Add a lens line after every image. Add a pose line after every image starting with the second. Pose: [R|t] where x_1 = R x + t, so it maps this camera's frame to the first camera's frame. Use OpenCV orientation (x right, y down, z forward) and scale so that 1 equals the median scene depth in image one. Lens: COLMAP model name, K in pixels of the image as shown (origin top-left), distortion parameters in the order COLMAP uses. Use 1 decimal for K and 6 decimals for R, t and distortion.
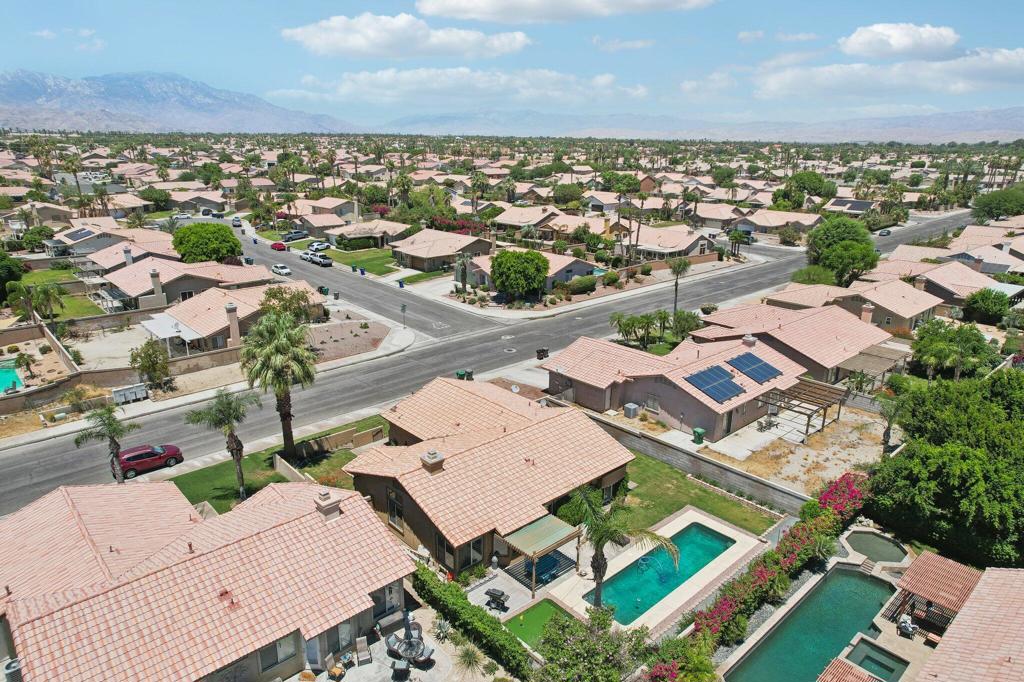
lens RADIAL K [[652.1, 0, 511.2], [0, 652.1, 350.8], [0, 0, 1]] dist [-0.047227, 0.068971]
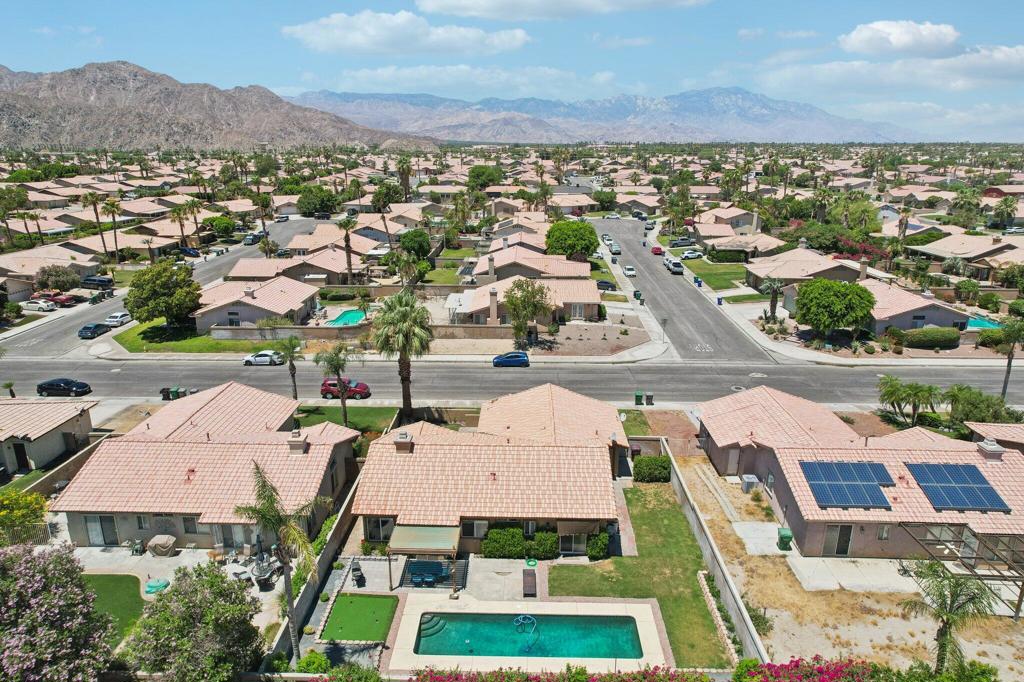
lens RADIAL K [[652.1, 0, 511.2], [0, 652.1, 350.8], [0, 0, 1]] dist [-0.047227, 0.068971]
pose [[0.722900, 0.202316, -0.660670, 0.323397], [-0.211287, 0.975096, 0.067414, -0.041460], [0.657856, 0.090857, 0.747644, 0.134483]]
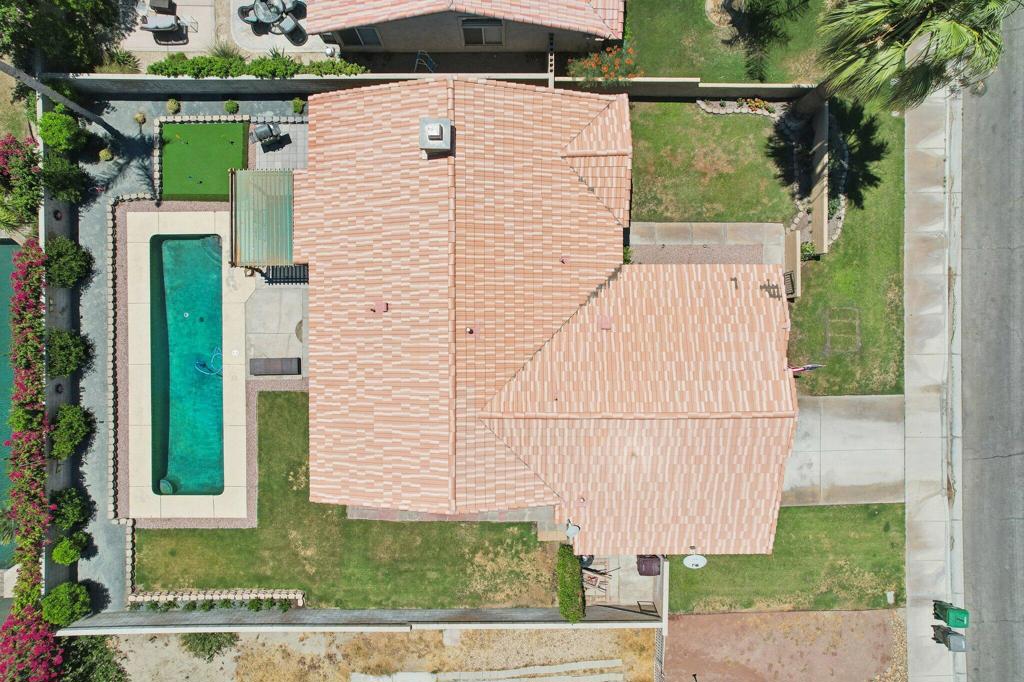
lens RADIAL K [[652.1, 0, 511.2], [0, 652.1, 350.8], [0, 0, 1]] dist [-0.047227, 0.068971]
pose [[-0.667698, 0.744378, -0.008930, -0.007856], [-0.234621, -0.199038, 0.951492, -0.205091], [0.706493, 0.637405, 0.307545, 0.461044]]
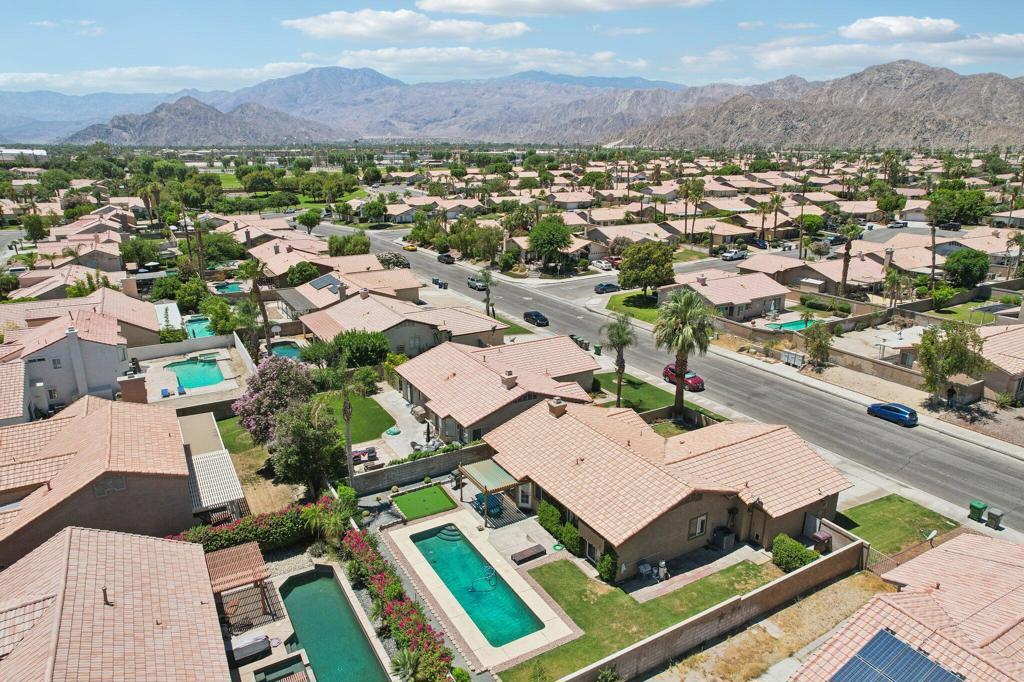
lens RADIAL K [[652.1, 0, 511.2], [0, 652.1, 350.8], [0, 0, 1]] dist [-0.047227, 0.068971]
pose [[-0.209717, 0.289805, -0.933827, 0.469712], [-0.305452, 0.887847, 0.344133, -0.147745], [0.928826, 0.357410, -0.097675, 0.464271]]
